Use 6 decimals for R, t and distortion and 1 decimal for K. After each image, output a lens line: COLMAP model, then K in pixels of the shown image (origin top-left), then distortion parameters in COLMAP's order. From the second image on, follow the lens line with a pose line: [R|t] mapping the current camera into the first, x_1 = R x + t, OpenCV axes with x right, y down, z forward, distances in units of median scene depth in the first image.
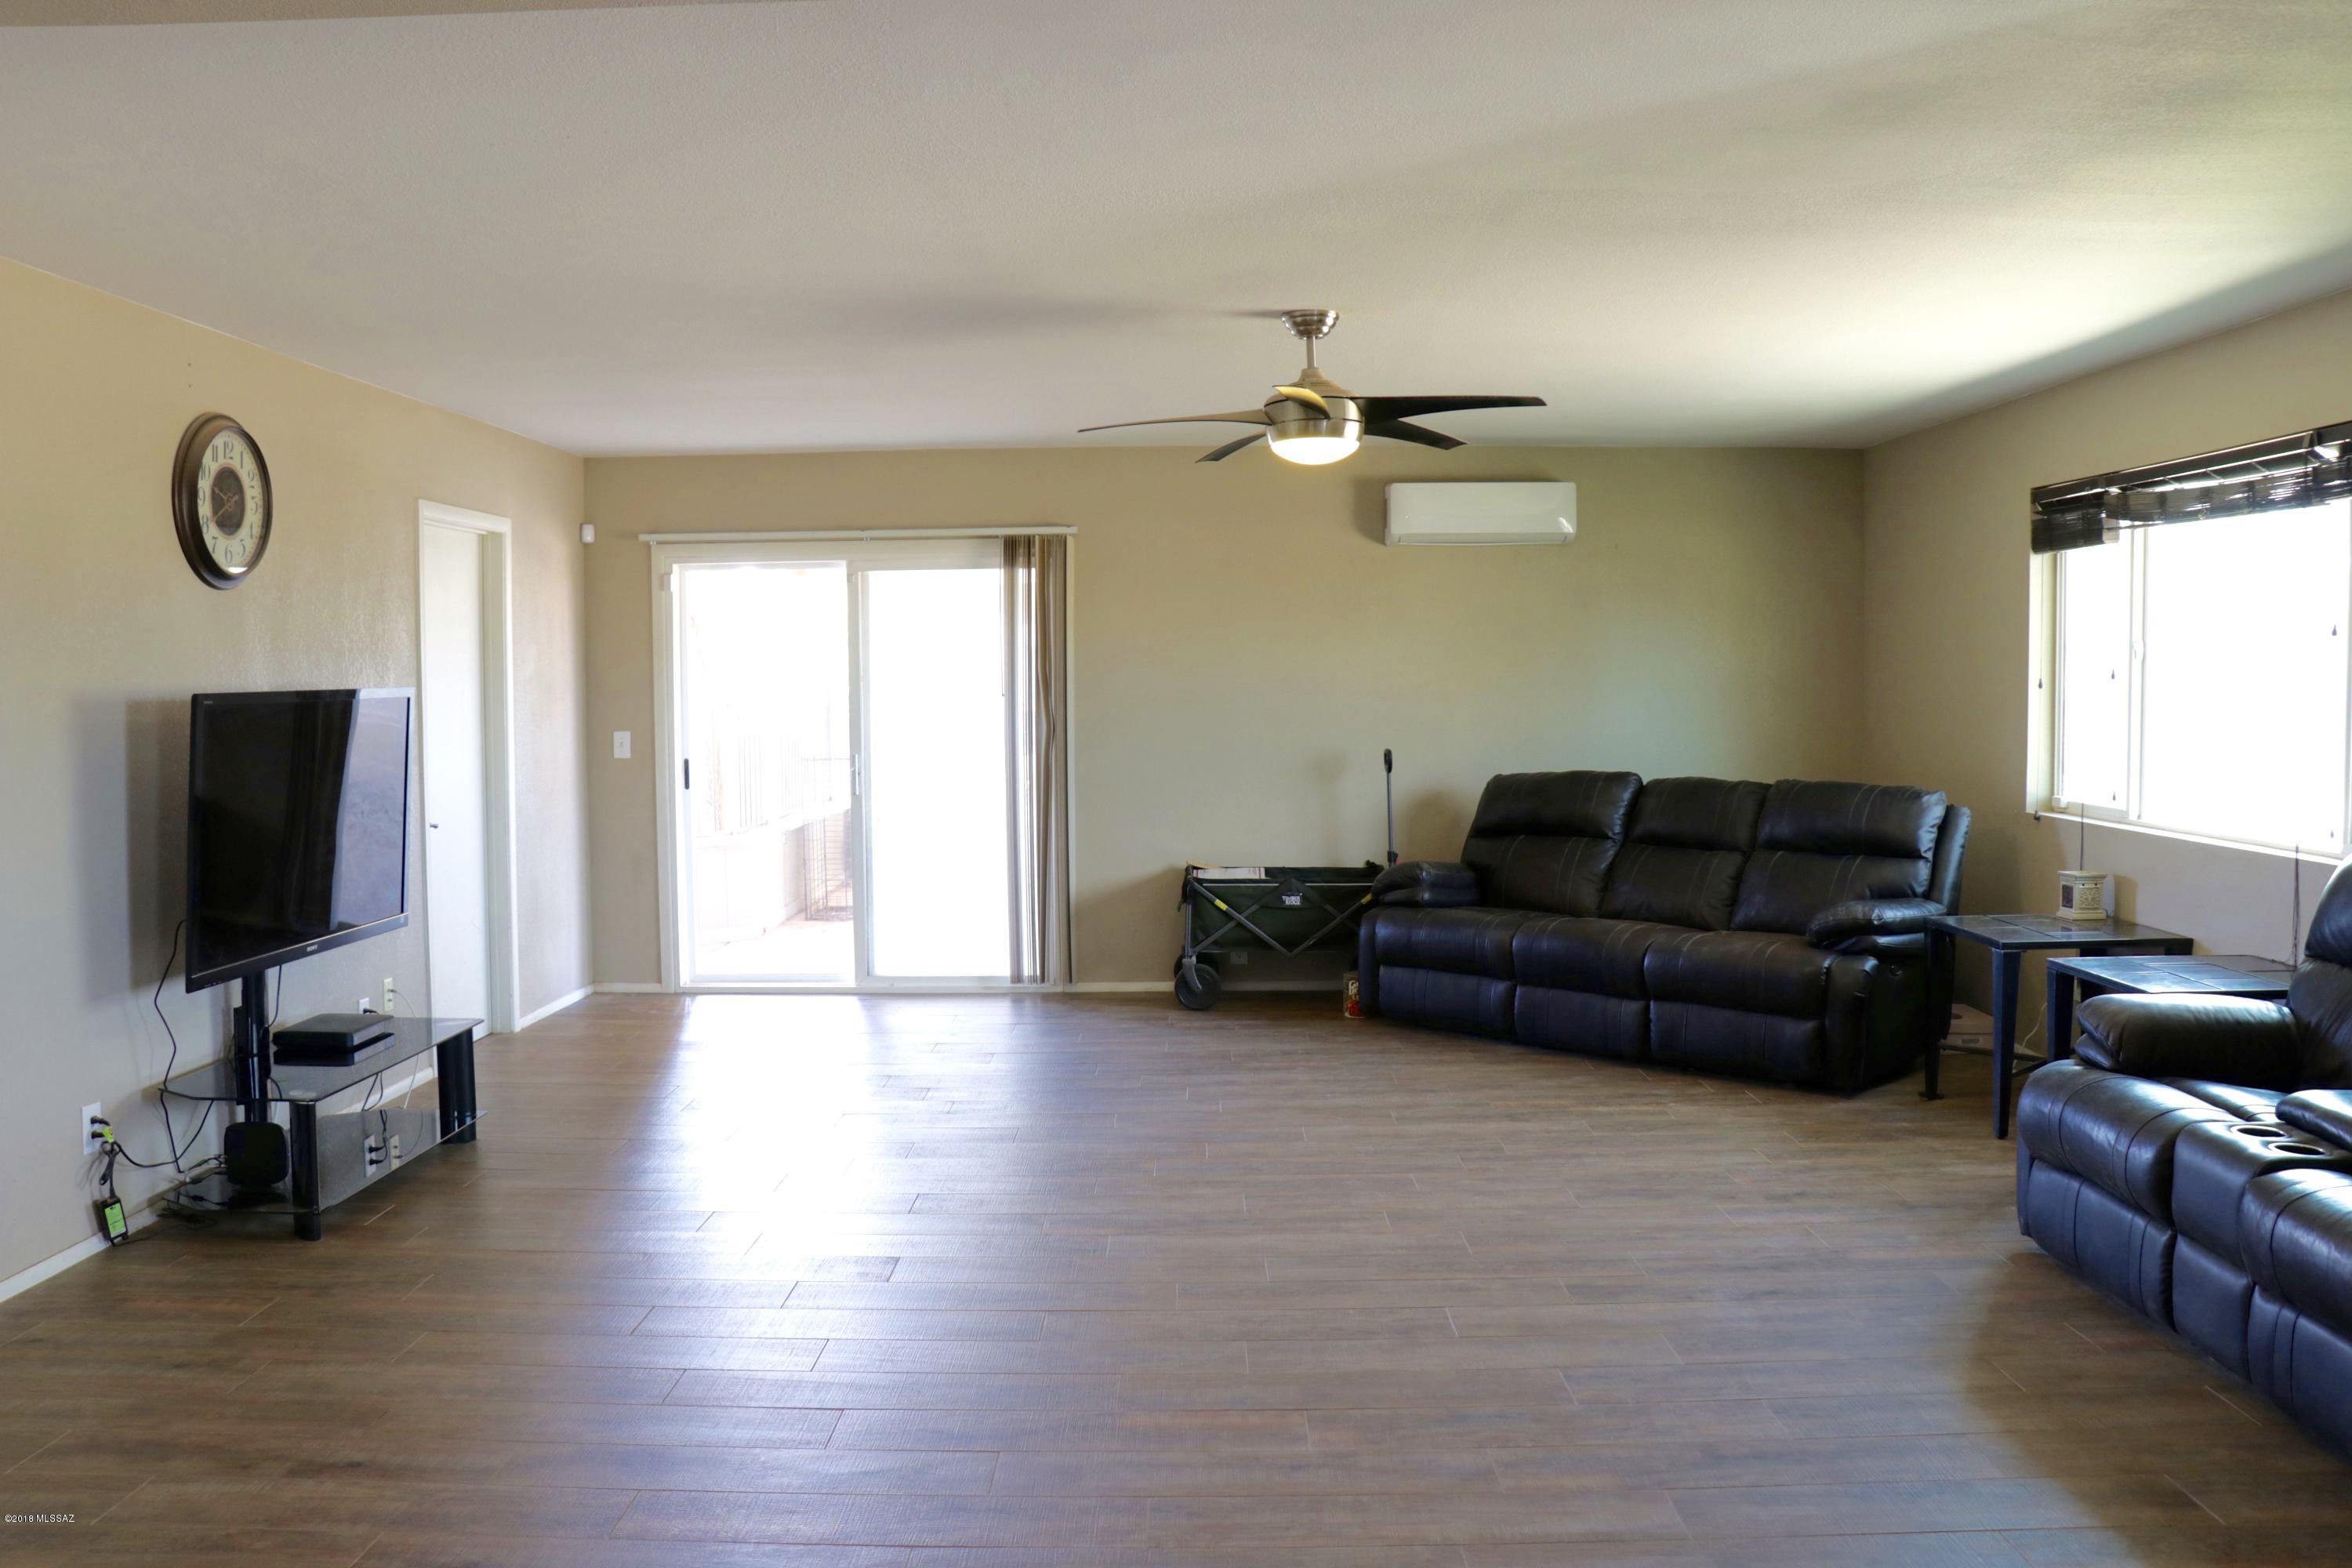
lens RADIAL K [[1916.3, 0, 1152.5], [0, 1916.3, 782.0], [0, 0, 1]] dist [-0.171046, 0.127735]
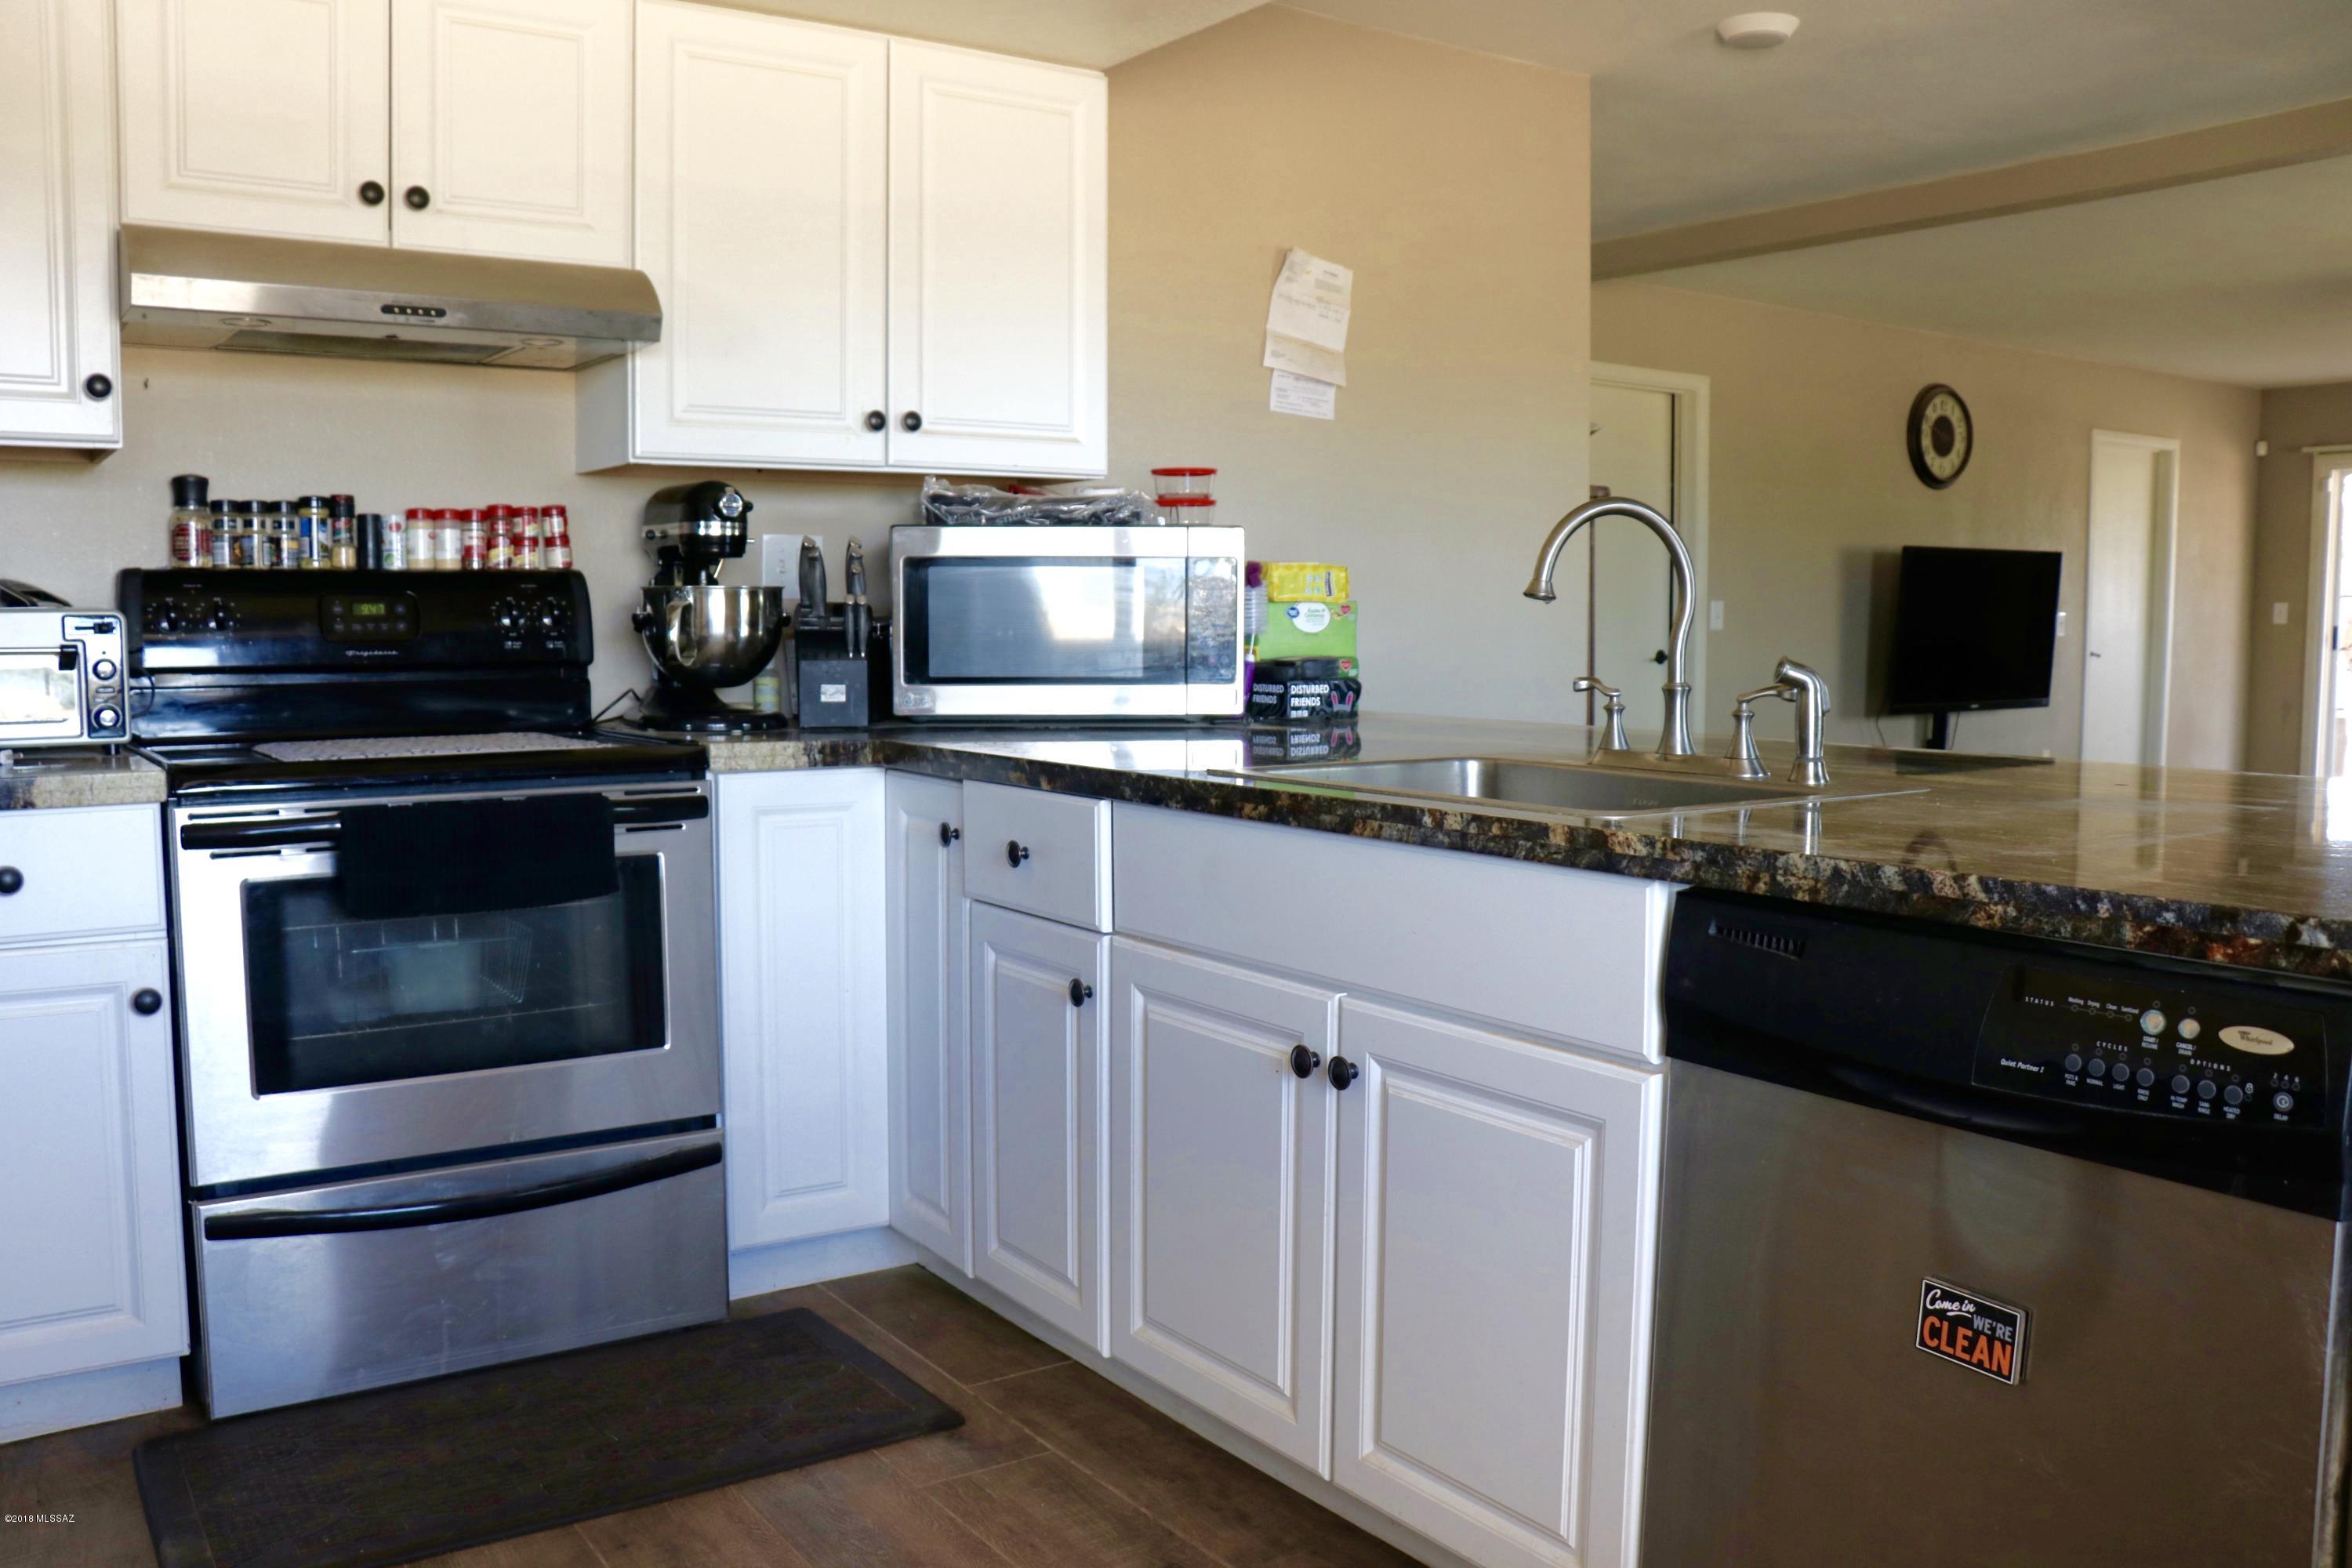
lens RADIAL K [[1916.3, 0, 1168.0], [0, 1916.3, 777.7], [0, 0, 1]] dist [-0.171046, 0.127735]
pose [[0.586263, 0.076479, -0.806503, 0.318447], [-0.048945, 0.997059, 0.058970, 0.061860], [0.808641, 0.004902, 0.588282, -0.377432]]
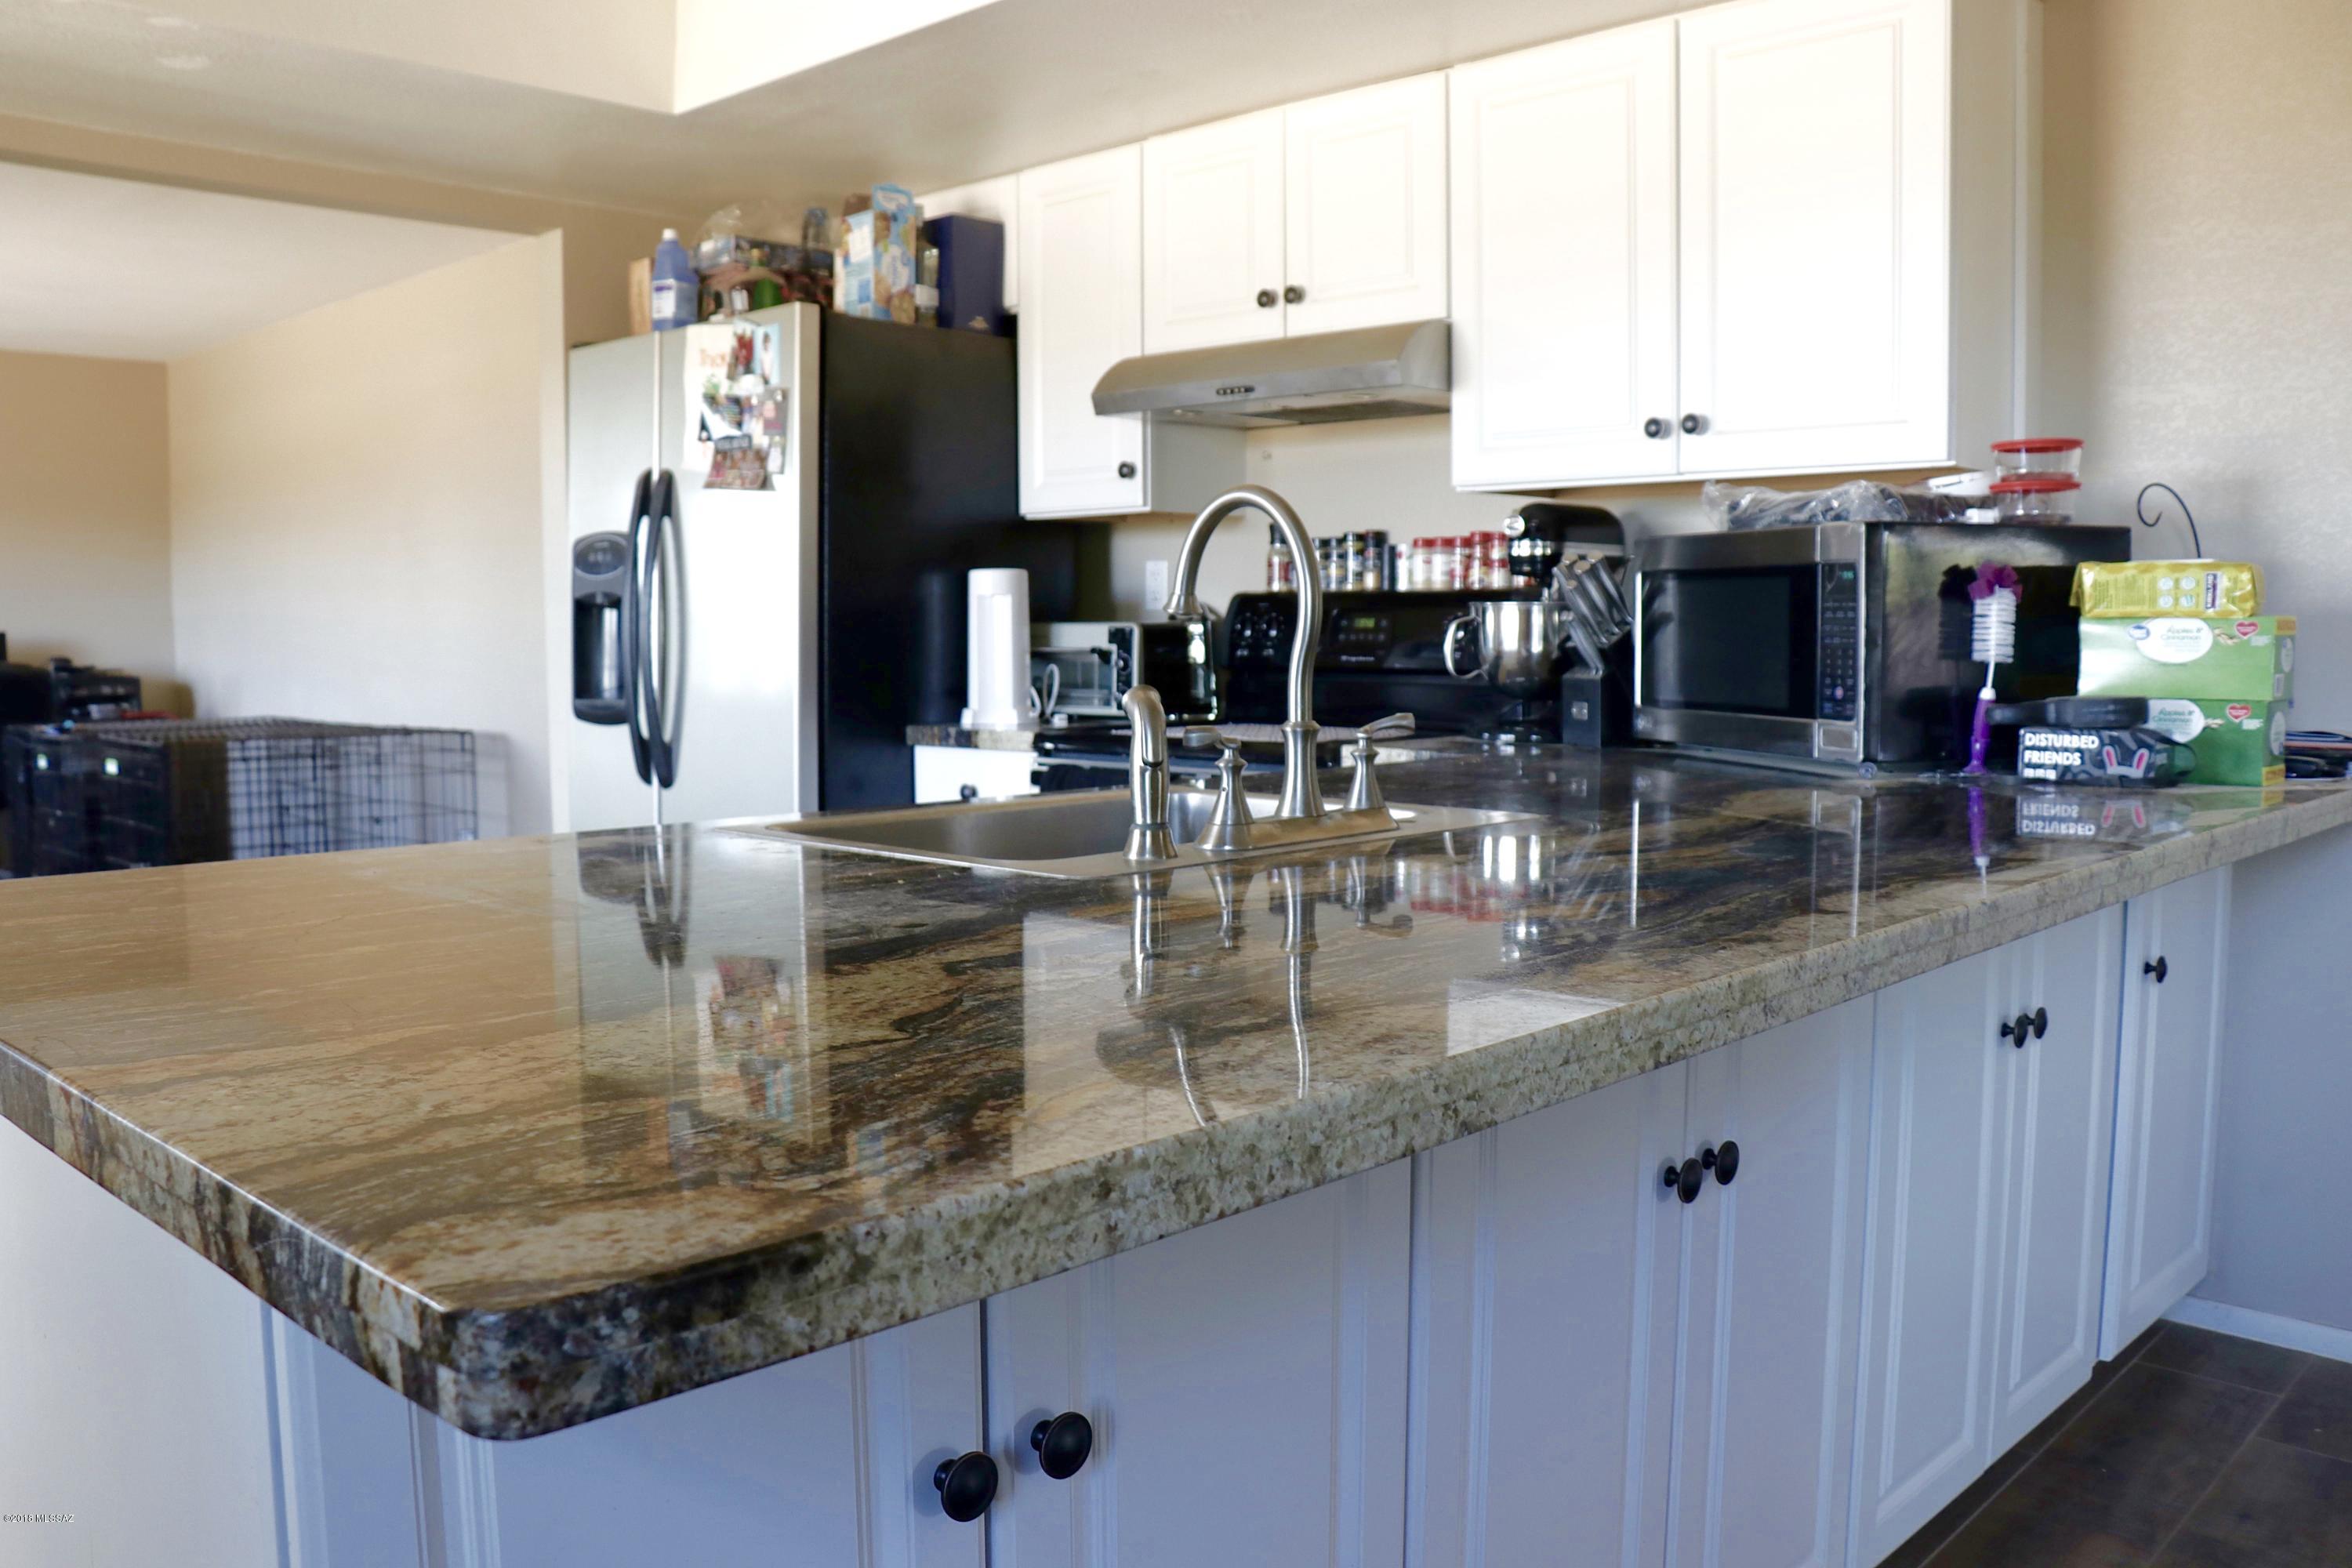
lens RADIAL K [[1916.3, 0, 1165.0], [0, 1916.3, 772.8], [0, 0, 1]] dist [-0.171046, 0.127735]
pose [[-0.672339, 0.065372, -0.737352, 0.302594], [-0.032841, 0.992478, 0.117936, 0.039576], [0.739515, 0.103508, -0.665134, 0.013773]]
